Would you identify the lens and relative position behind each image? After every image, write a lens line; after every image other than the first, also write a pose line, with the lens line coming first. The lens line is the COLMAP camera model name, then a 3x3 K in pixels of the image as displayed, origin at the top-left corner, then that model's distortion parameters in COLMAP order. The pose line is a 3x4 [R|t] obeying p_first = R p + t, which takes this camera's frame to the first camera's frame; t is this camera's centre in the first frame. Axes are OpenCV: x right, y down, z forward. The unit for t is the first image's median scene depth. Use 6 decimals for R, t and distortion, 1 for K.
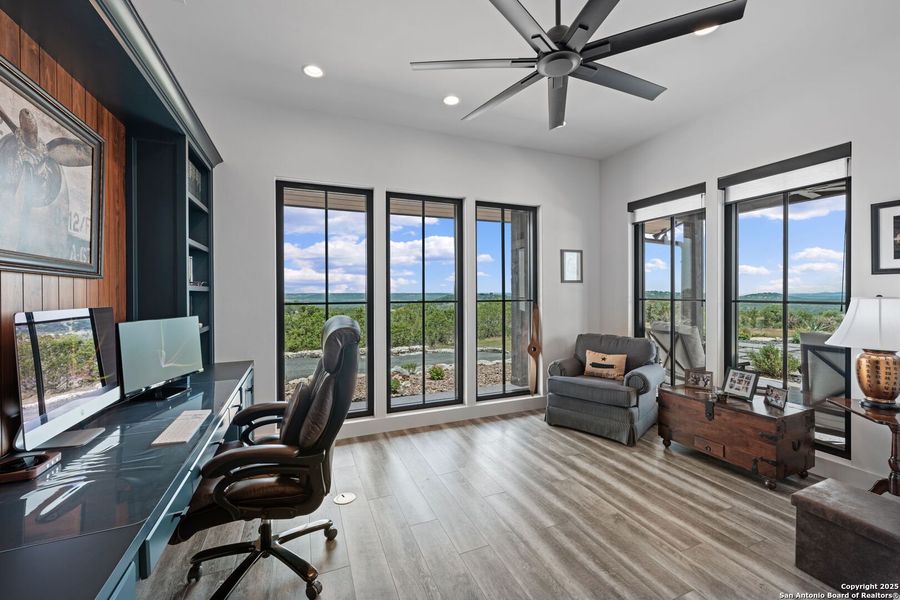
lens RADIAL K [[366.0, 0, 450.3], [0, 366.0, 297.5], [0, 0, 1]] dist [0.018313, 0.000067]
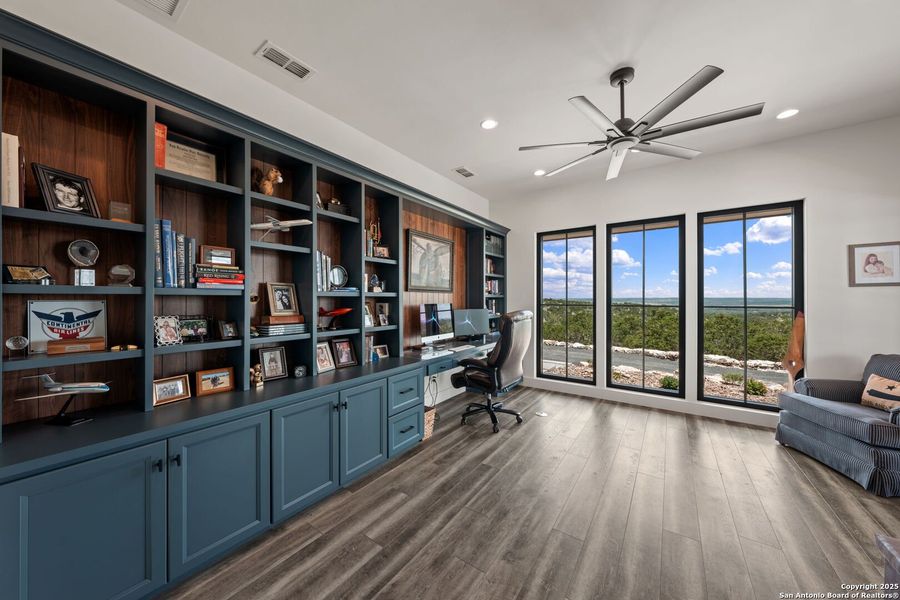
lens RADIAL K [[312.0, 0, 450.0], [0, 312.0, 300.0], [0, 0, 1]] dist [0.000357, 0.000058]
pose [[0.531454, 0.008943, -0.847040, 0.504497], [-0.013734, 0.999904, 0.001940, -0.000717], [0.846976, 0.010602, 0.531526, -0.114831]]
